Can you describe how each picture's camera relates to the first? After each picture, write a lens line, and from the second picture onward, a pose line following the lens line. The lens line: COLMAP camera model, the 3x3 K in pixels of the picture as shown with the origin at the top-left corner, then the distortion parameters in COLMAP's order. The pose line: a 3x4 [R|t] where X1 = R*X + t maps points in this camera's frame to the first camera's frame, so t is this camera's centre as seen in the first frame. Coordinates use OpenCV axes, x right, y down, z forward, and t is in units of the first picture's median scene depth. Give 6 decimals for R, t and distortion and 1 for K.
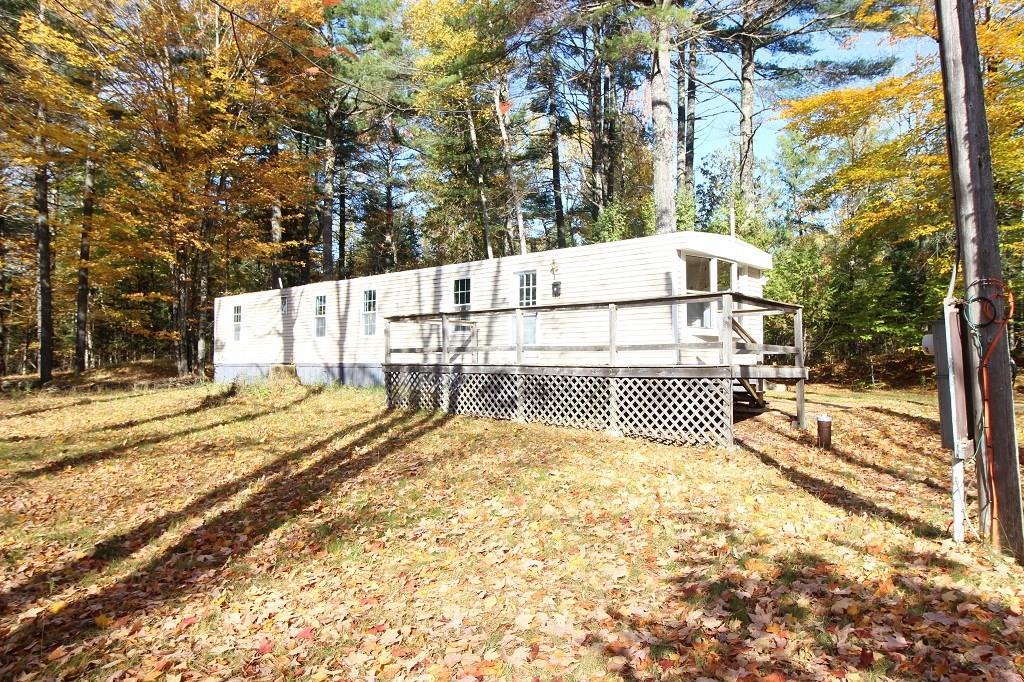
lens RADIAL K [[694.5, 0, 512.2], [0, 694.5, 339.5], [0, 0, 1]] dist [0.003854, -0.000368]
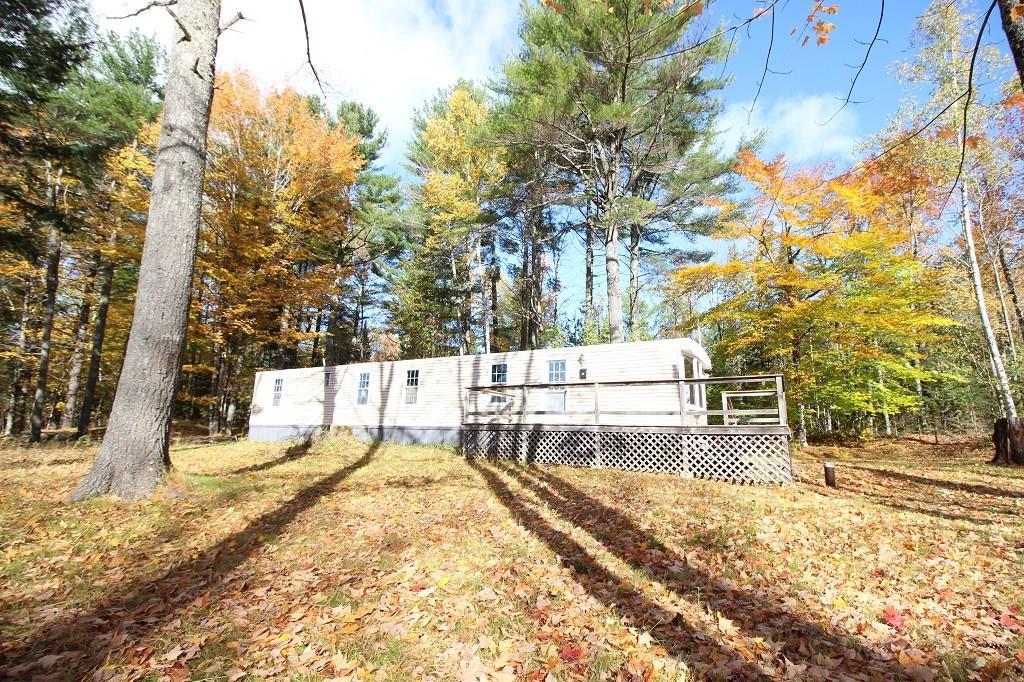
lens RADIAL K [[470.5, 0, 511.9], [0, 470.5, 342.8], [0, 0, 1]] dist [-0.004116, -0.000799]
pose [[0.972244, 0.069782, 0.223321, -0.340574], [-0.031613, 0.984914, -0.170131, 0.037517], [-0.231824, 0.158349, 0.959783, 0.127844]]
